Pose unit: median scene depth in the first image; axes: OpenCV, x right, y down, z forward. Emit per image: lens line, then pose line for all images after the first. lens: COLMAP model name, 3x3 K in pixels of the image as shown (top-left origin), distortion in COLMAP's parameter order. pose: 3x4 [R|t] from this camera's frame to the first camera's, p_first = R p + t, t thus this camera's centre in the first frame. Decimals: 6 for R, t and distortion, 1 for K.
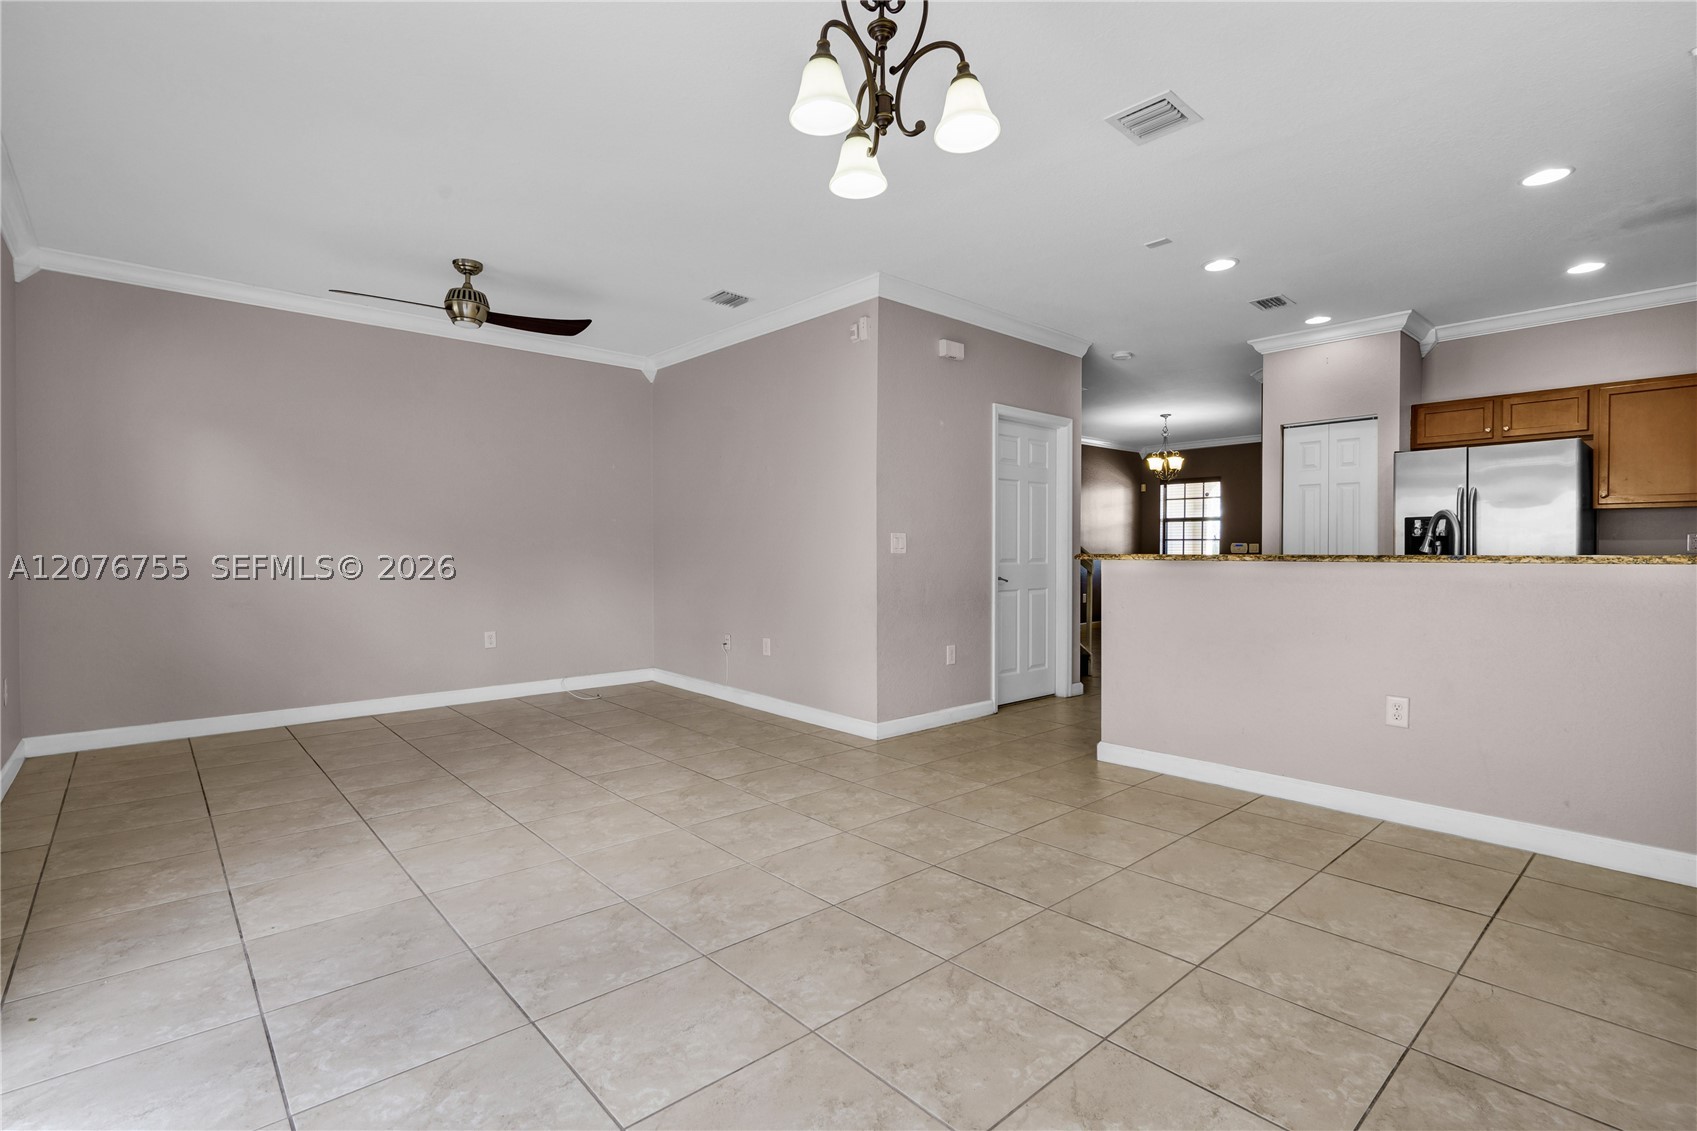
lens RADIAL K [[782.1, 0, 846.6], [0, 782.1, 576.4], [0, 0, 1]] dist [-0.008873, 0.005021]
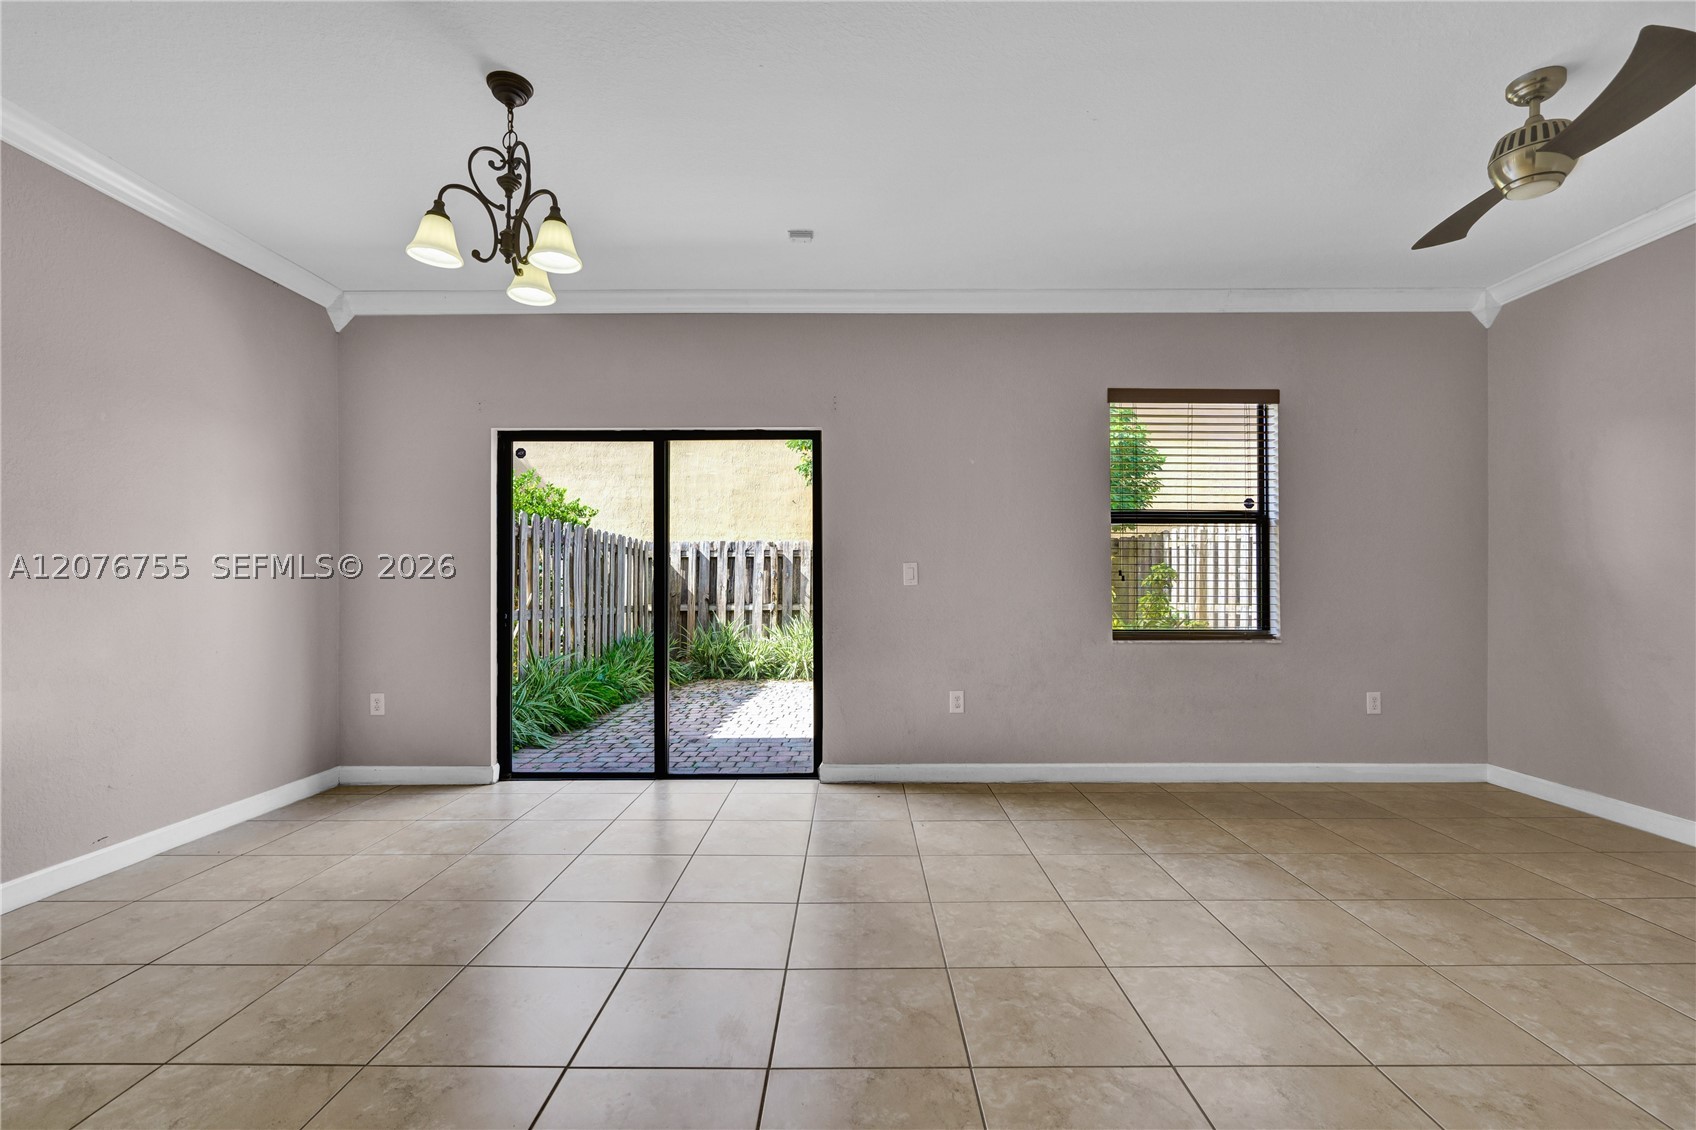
lens RADIAL K [[781.6, 0, 849.0], [0, 781.6, 579.7], [0, 0, 1]] dist [-0.008873, 0.005021]
pose [[-0.672062, -0.003097, -0.740489, 0.379560], [-0.019443, 0.999720, 0.013465, -0.044711], [0.740240, 0.023447, -0.671934, 1.394603]]
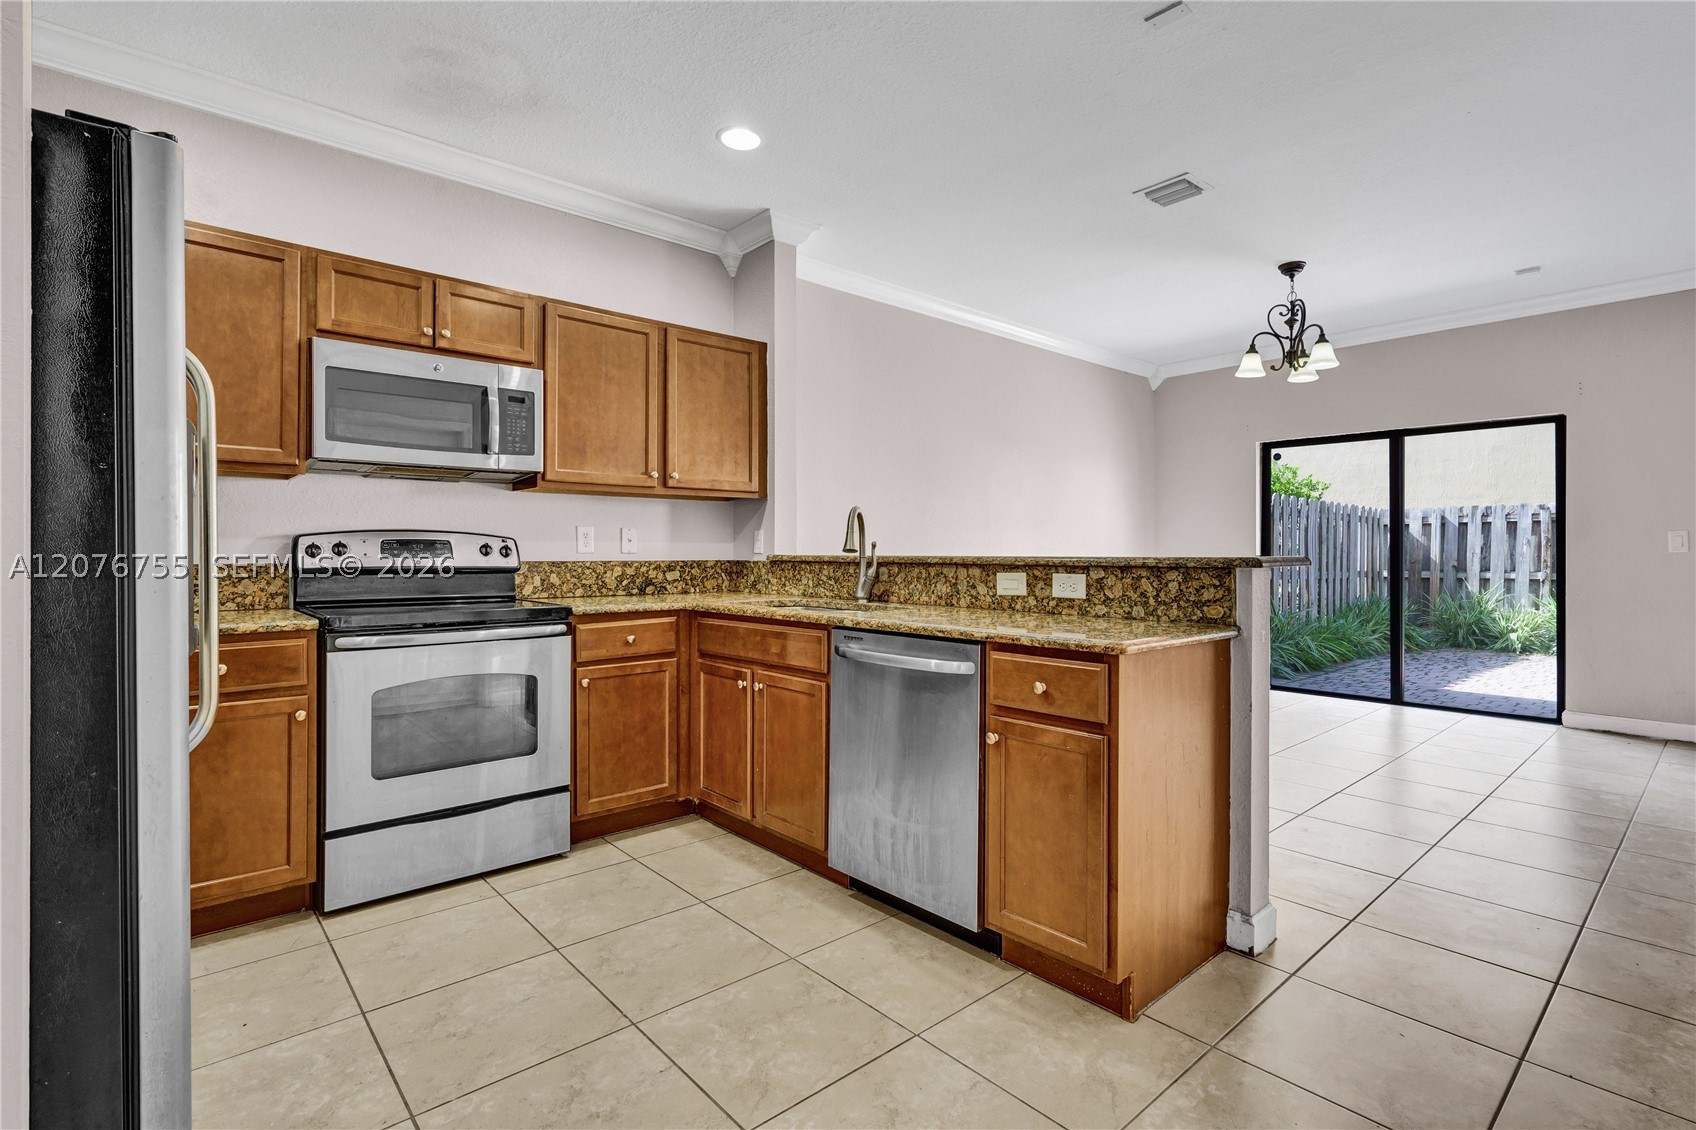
lens RADIAL K [[781.6, 0, 858.1], [0, 781.6, 547.8], [0, 0, 1]] dist [-0.008873, 0.005021]
pose [[-0.999946, 0.000003, 0.010406, 0.779790], [0.000262, 0.999689, 0.024926, -0.063649], [-0.010402, 0.024927, -0.999635, 1.996216]]
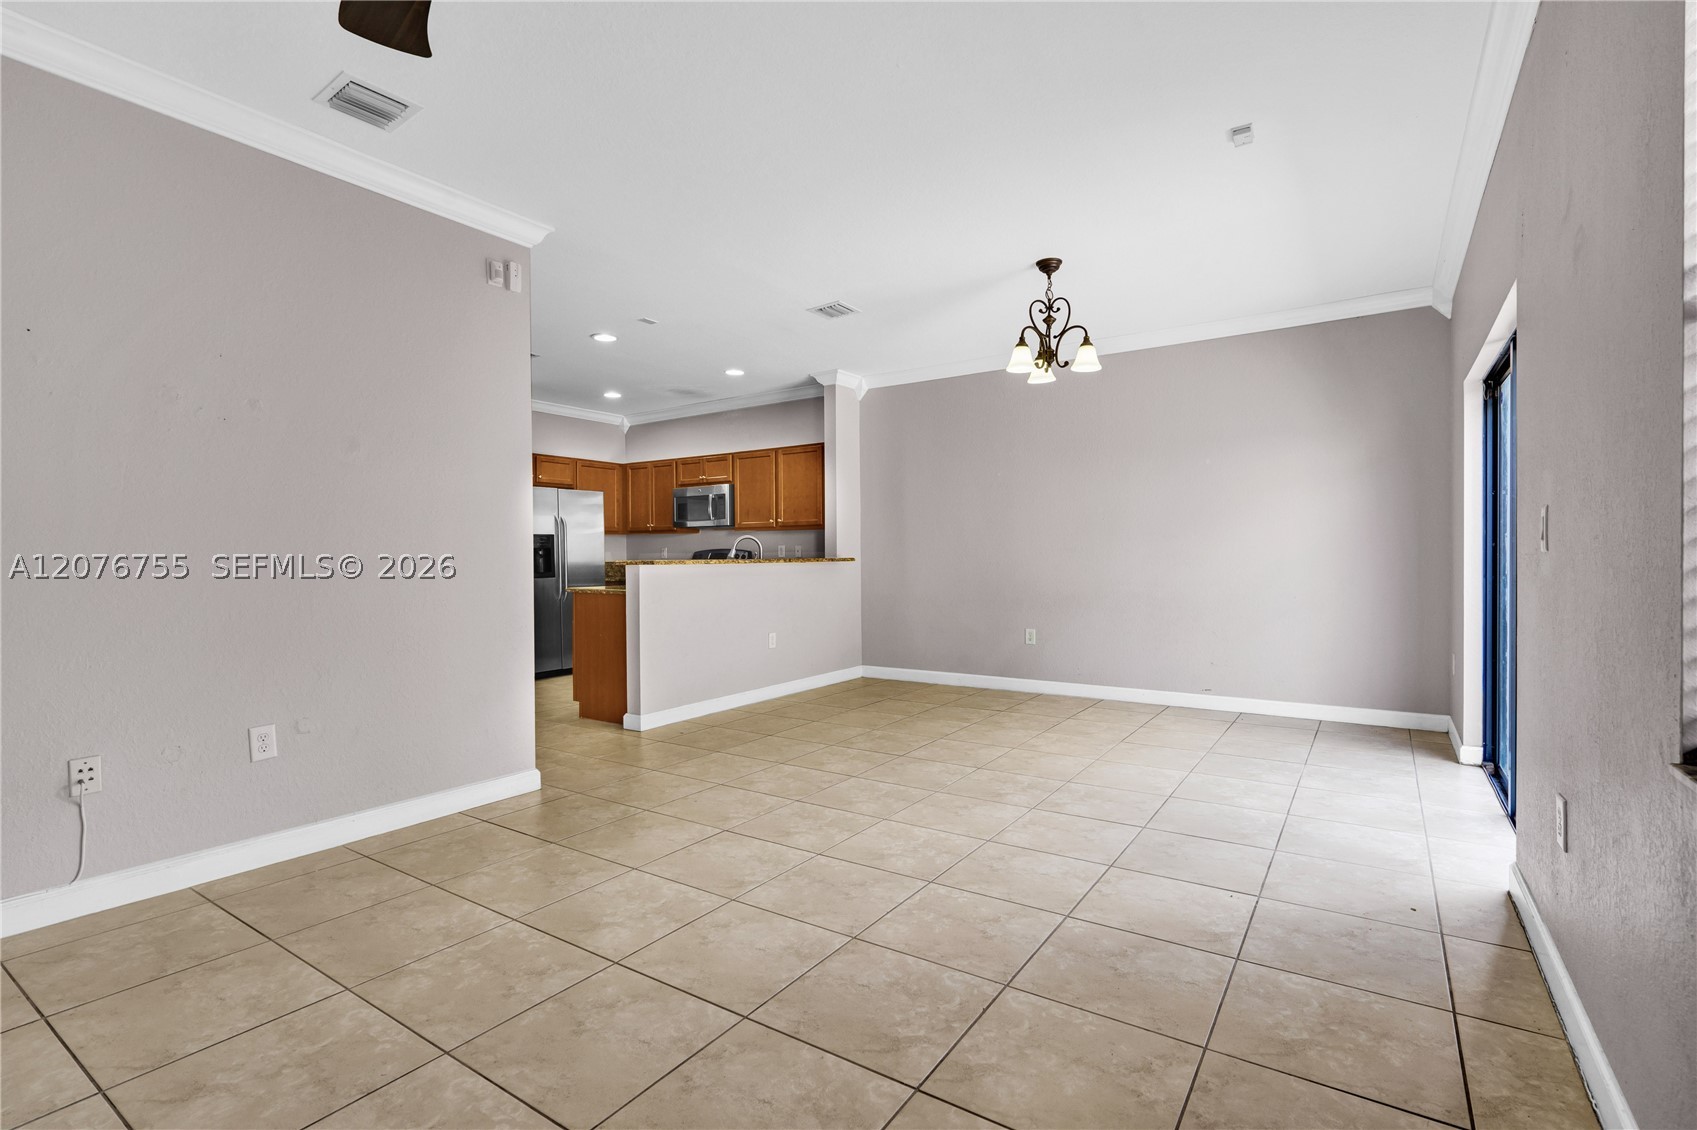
lens RADIAL K [[782.1, 0, 845.7], [0, 782.1, 582.1], [0, 0, 1]] dist [-0.008873, 0.005021]
pose [[-0.234290, -0.027210, 0.971786, -1.192733], [0.037377, 0.998617, 0.036973, -0.034441], [-0.971448, 0.044984, -0.232949, 1.265240]]
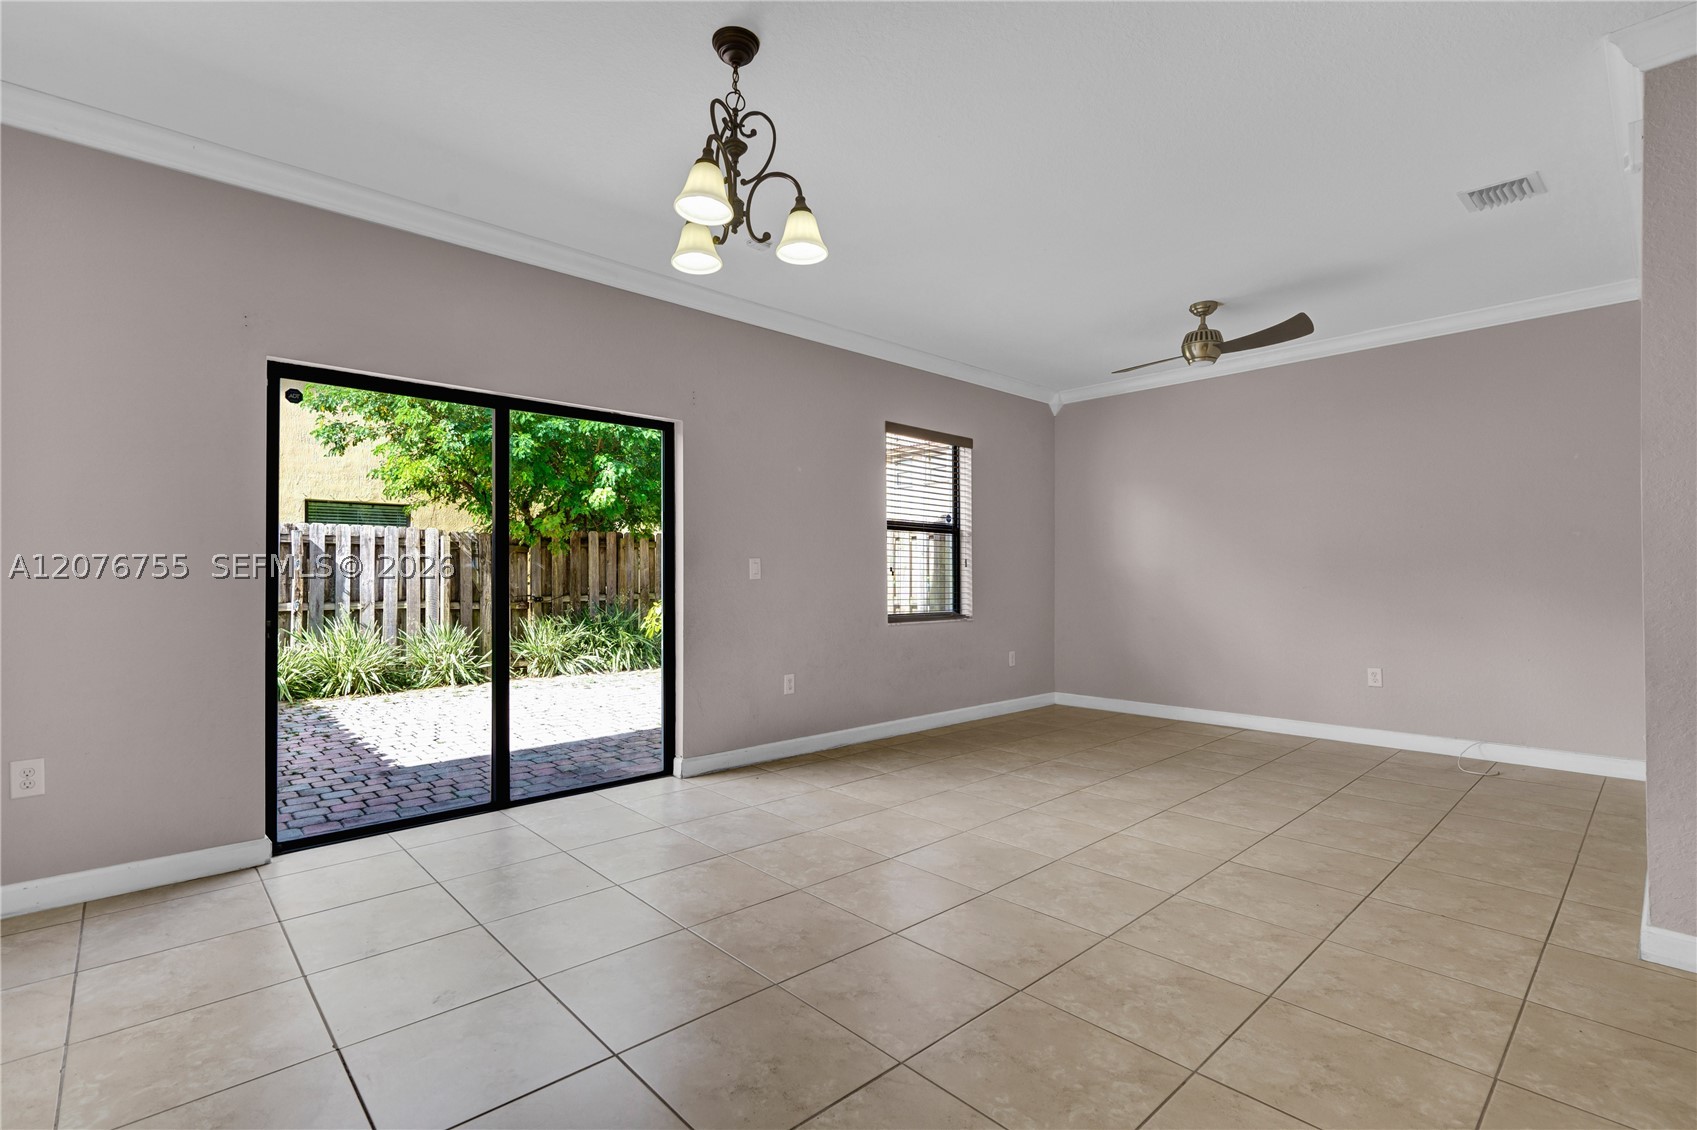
lens RADIAL K [[782.1, 0, 851.2], [0, 782.1, 564.7], [0, 0, 1]] dist [-0.008873, 0.005021]
pose [[0.018090, -0.016382, -0.999702, 0.764638], [-0.027944, 0.999467, -0.016883, -0.025452], [0.999446, 0.028241, 0.017623, 0.702768]]
